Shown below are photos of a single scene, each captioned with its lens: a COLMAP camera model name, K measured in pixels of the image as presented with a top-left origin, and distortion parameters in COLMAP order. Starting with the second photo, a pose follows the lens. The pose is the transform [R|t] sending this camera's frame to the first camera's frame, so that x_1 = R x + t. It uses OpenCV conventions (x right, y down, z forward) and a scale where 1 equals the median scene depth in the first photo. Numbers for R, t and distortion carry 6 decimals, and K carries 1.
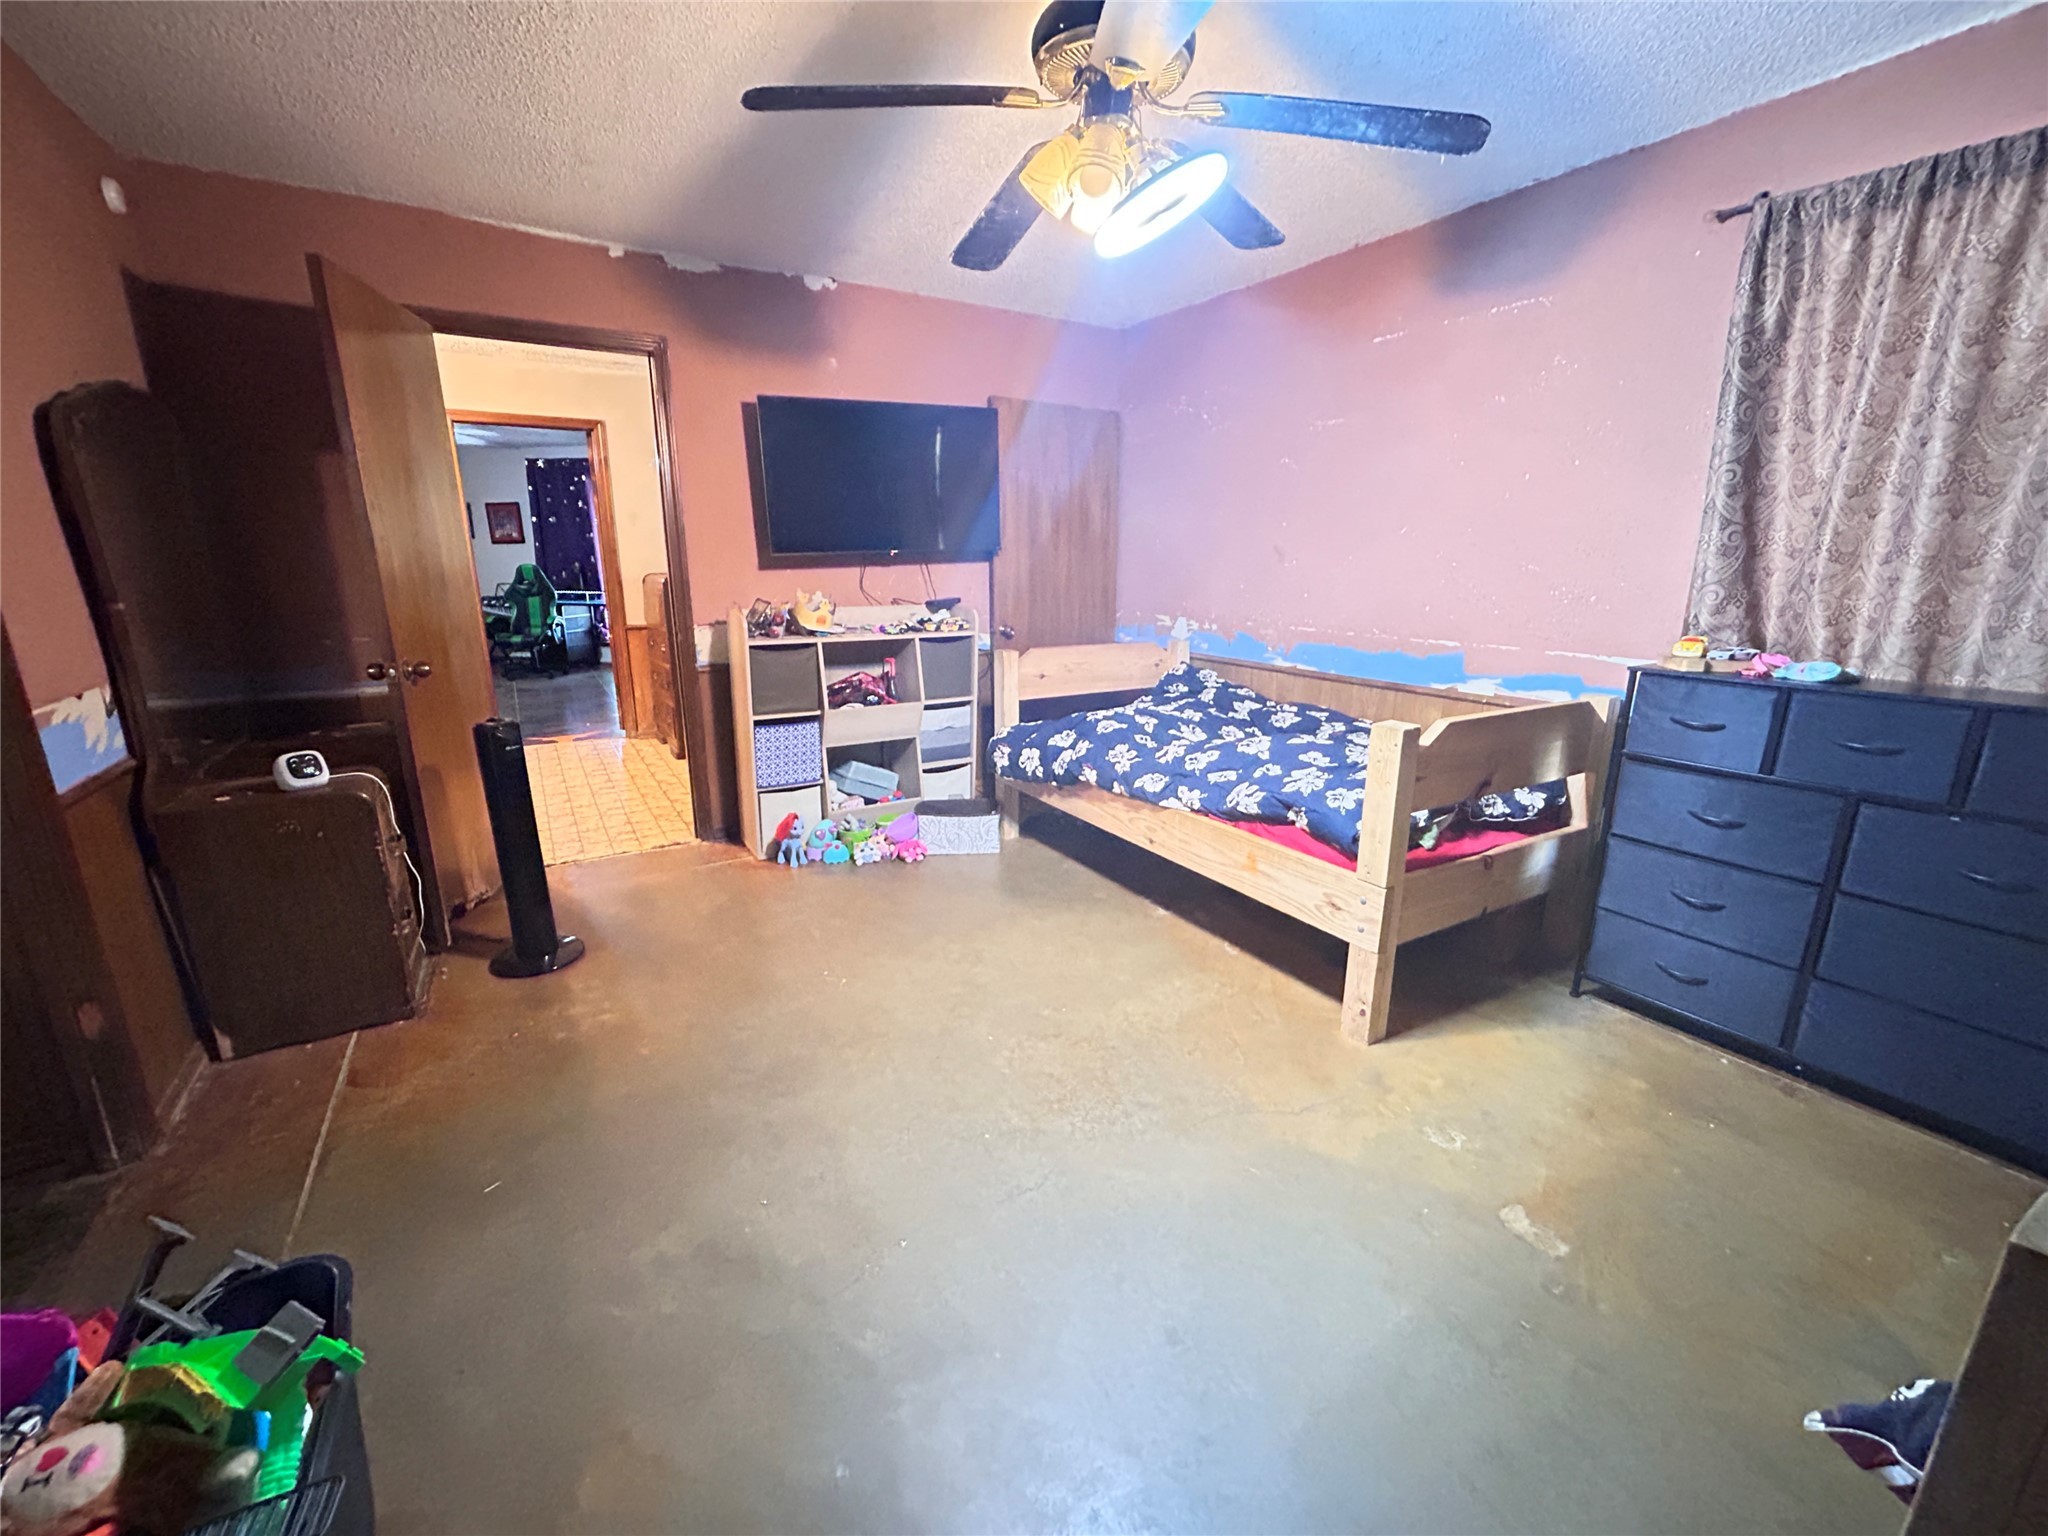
lens RADIAL K [[832.5, 0, 1017.6], [0, 832.5, 759.8], [0, 0, 1]] dist [-0.002332, 0.001492]
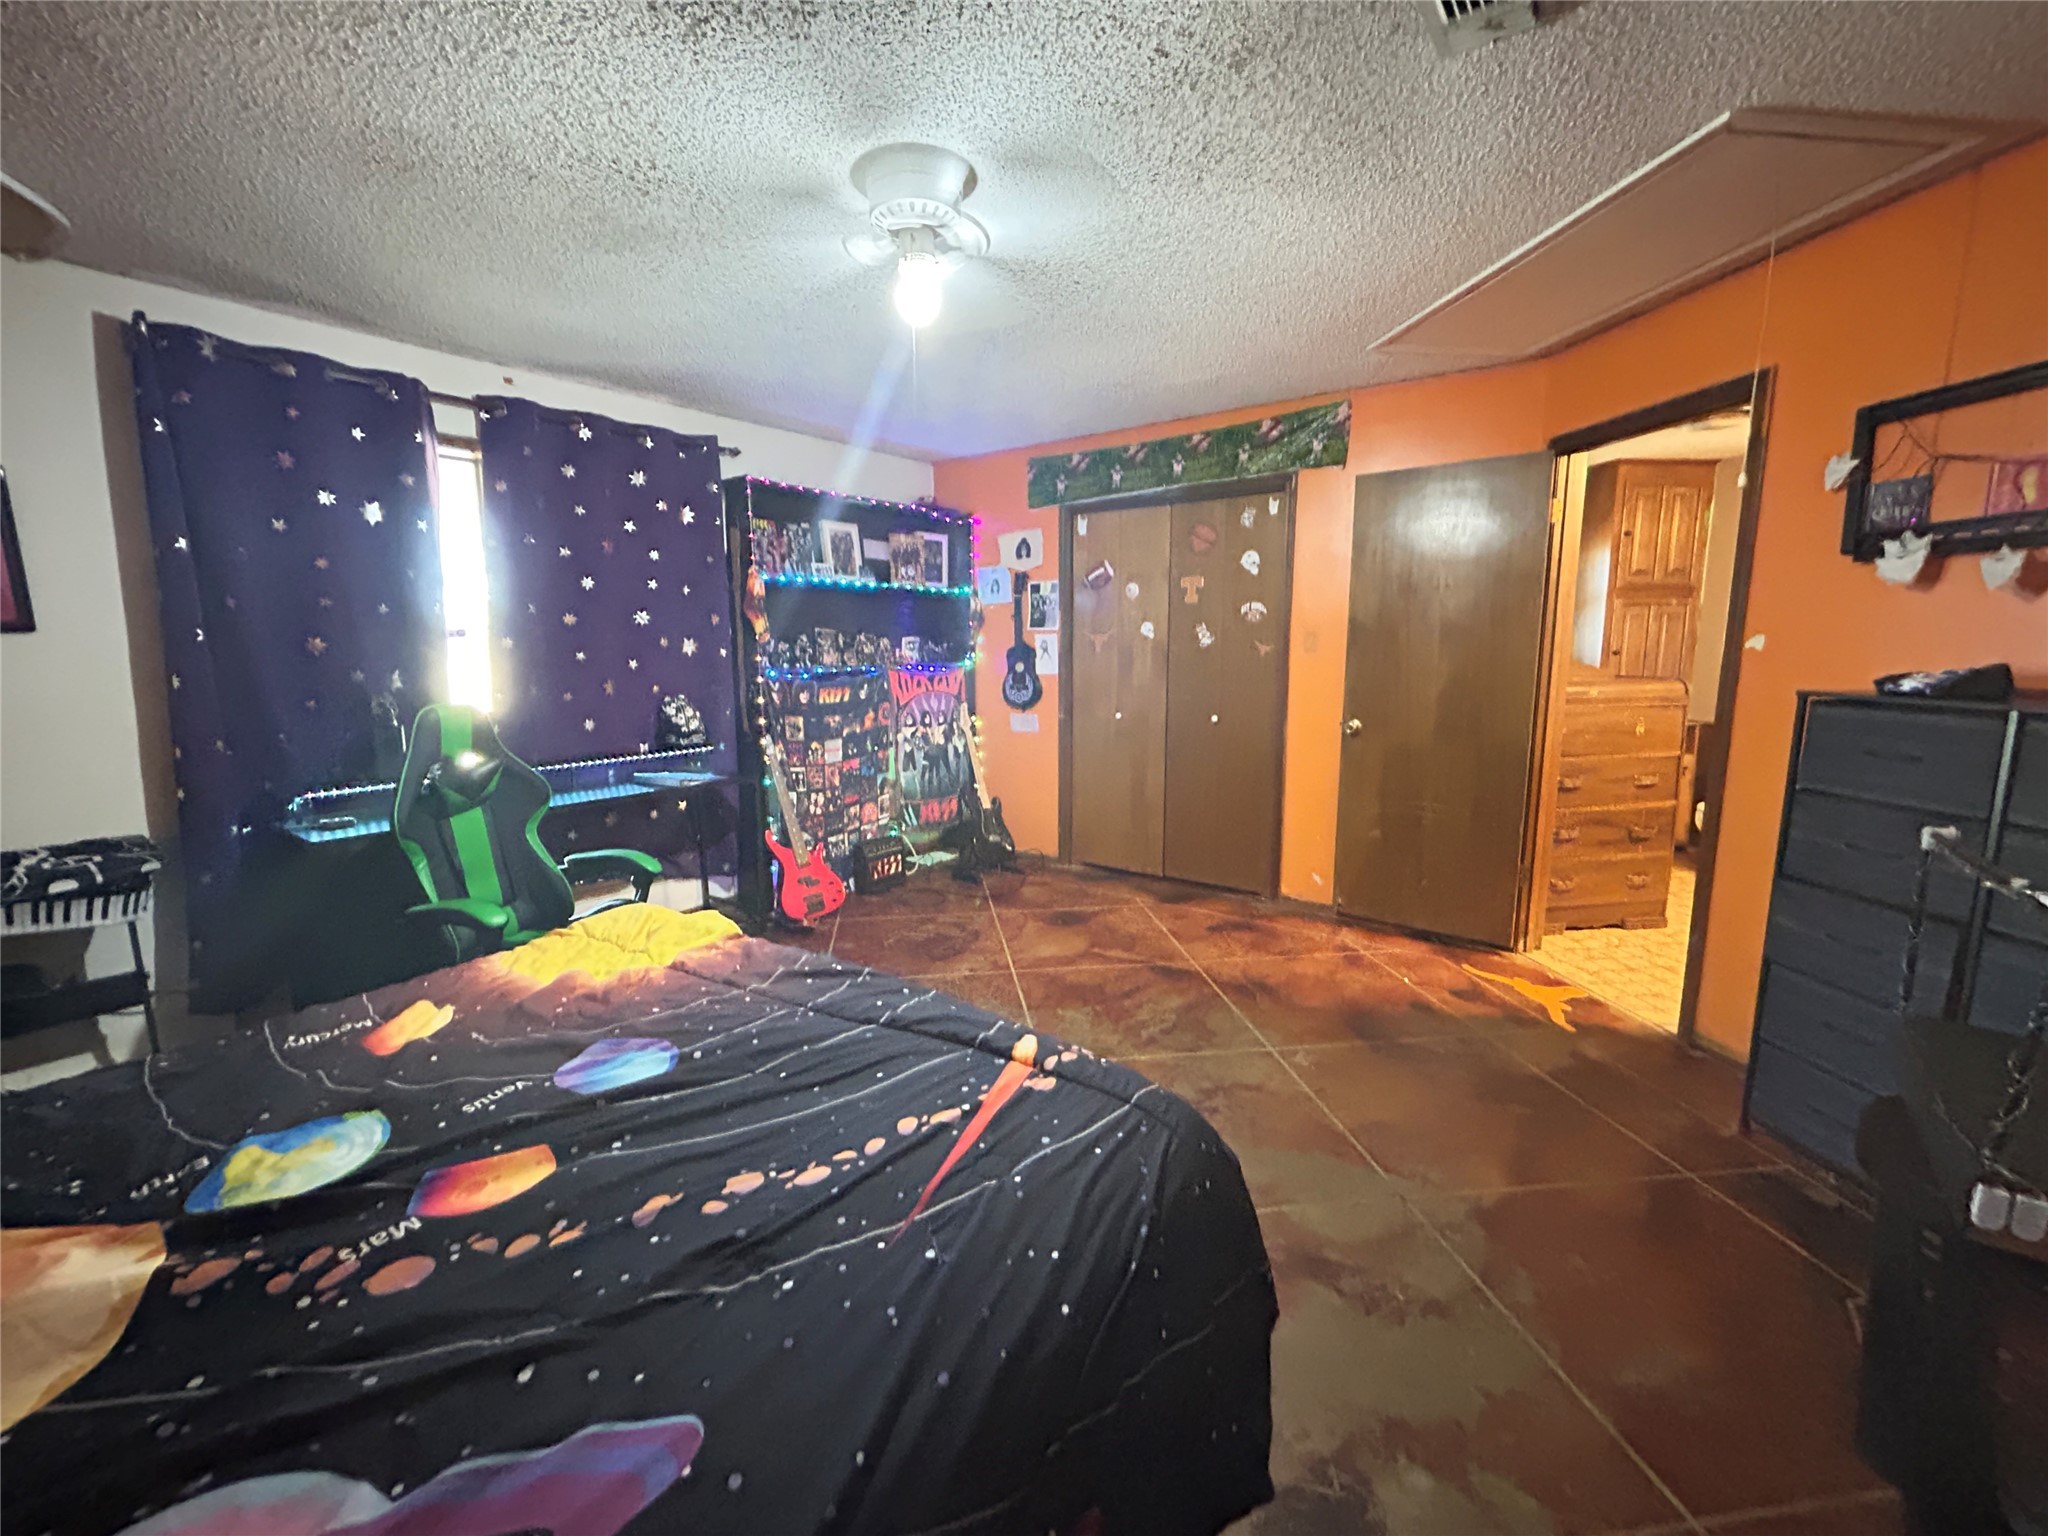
lens RADIAL K [[832.5, 0, 1021.0], [0, 832.5, 766.3], [0, 0, 1]] dist [-0.002332, 0.001492]
pose [[0.406678, -0.140848, 0.902649, -0.761641], [0.229840, 0.972038, 0.048123, -0.180031], [-0.884187, 0.187894, 0.427679, 0.695865]]
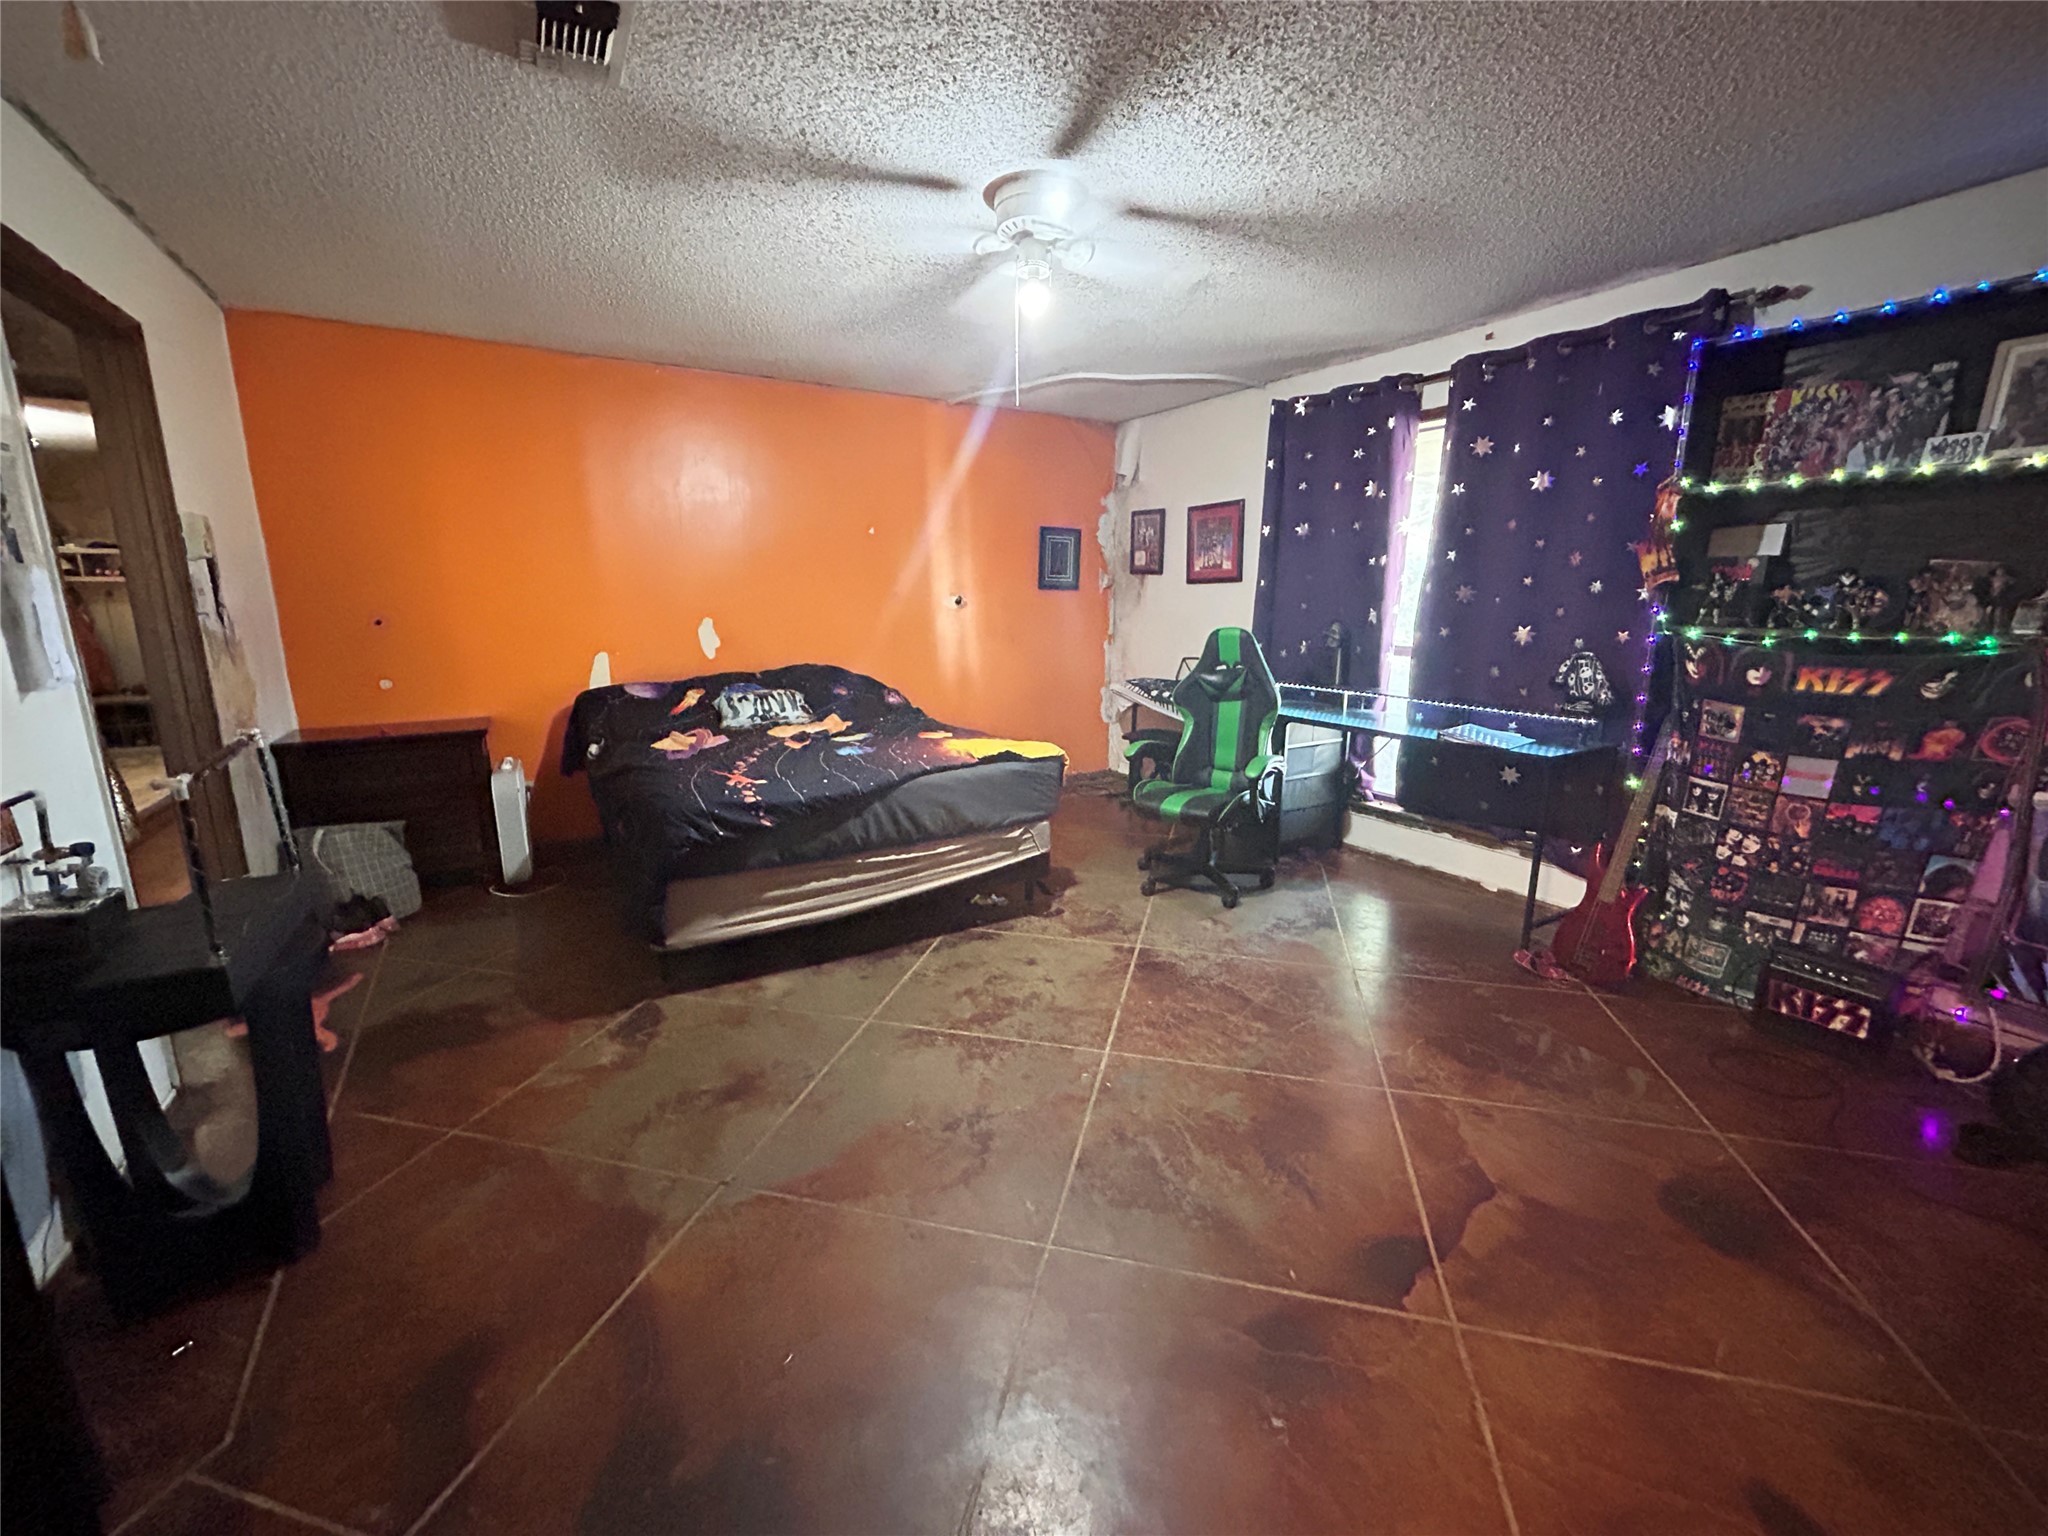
lens RADIAL K [[832.5, 0, 1023.5], [0, 832.5, 762.9], [0, 0, 1]] dist [-0.002332, 0.001492]
pose [[0.699346, 0.142607, -0.700414, -0.345585], [-0.175451, 0.984166, 0.025197, -0.155201], [0.692916, 0.105267, 0.713292, 0.613273]]
